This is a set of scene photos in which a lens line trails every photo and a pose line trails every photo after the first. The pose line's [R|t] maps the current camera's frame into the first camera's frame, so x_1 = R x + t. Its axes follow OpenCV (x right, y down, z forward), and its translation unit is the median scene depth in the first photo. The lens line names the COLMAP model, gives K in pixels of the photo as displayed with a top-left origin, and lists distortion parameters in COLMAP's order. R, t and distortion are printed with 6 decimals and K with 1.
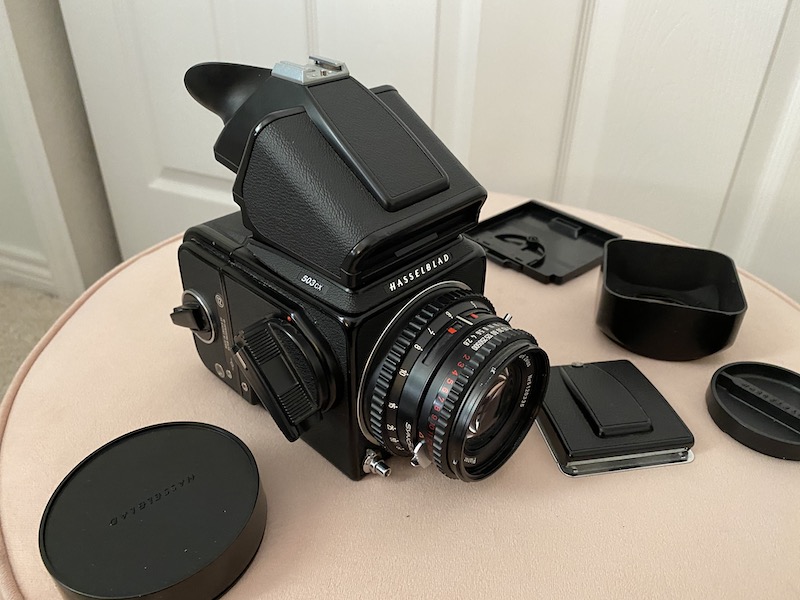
lens RADIAL K [[621.4, 0, 400.0], [0, 621.4, 300.0], [0, 0, 1]] dist [0.098392, -0.386982]
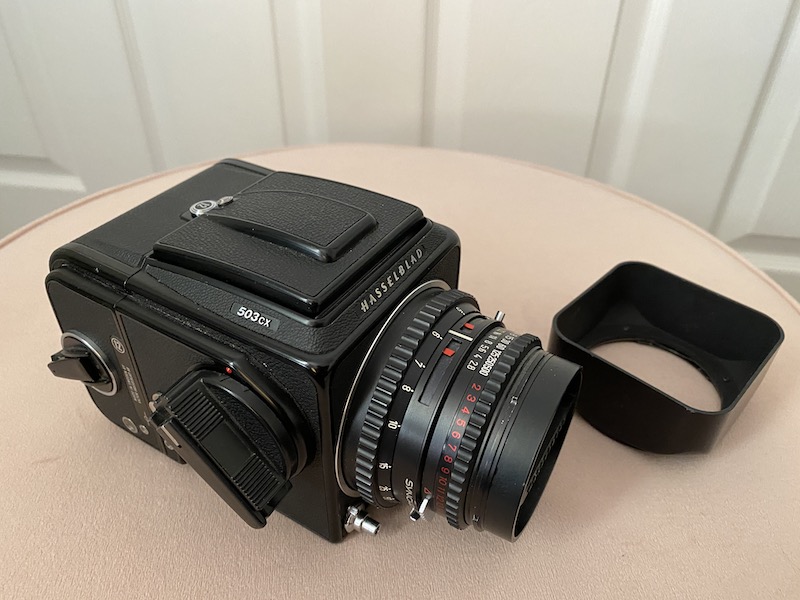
lens RADIAL K [[625.9, 0, 400.0], [0, 625.9, 300.0], [0, 0, 1]] dist [-0.000964, 0.001109]
pose [[0.975781, -0.139317, 0.168647, -0.090796], [0.124574, 0.987642, 0.095099, -0.090021], [-0.179811, -0.071787, 0.981078, 0.244824]]
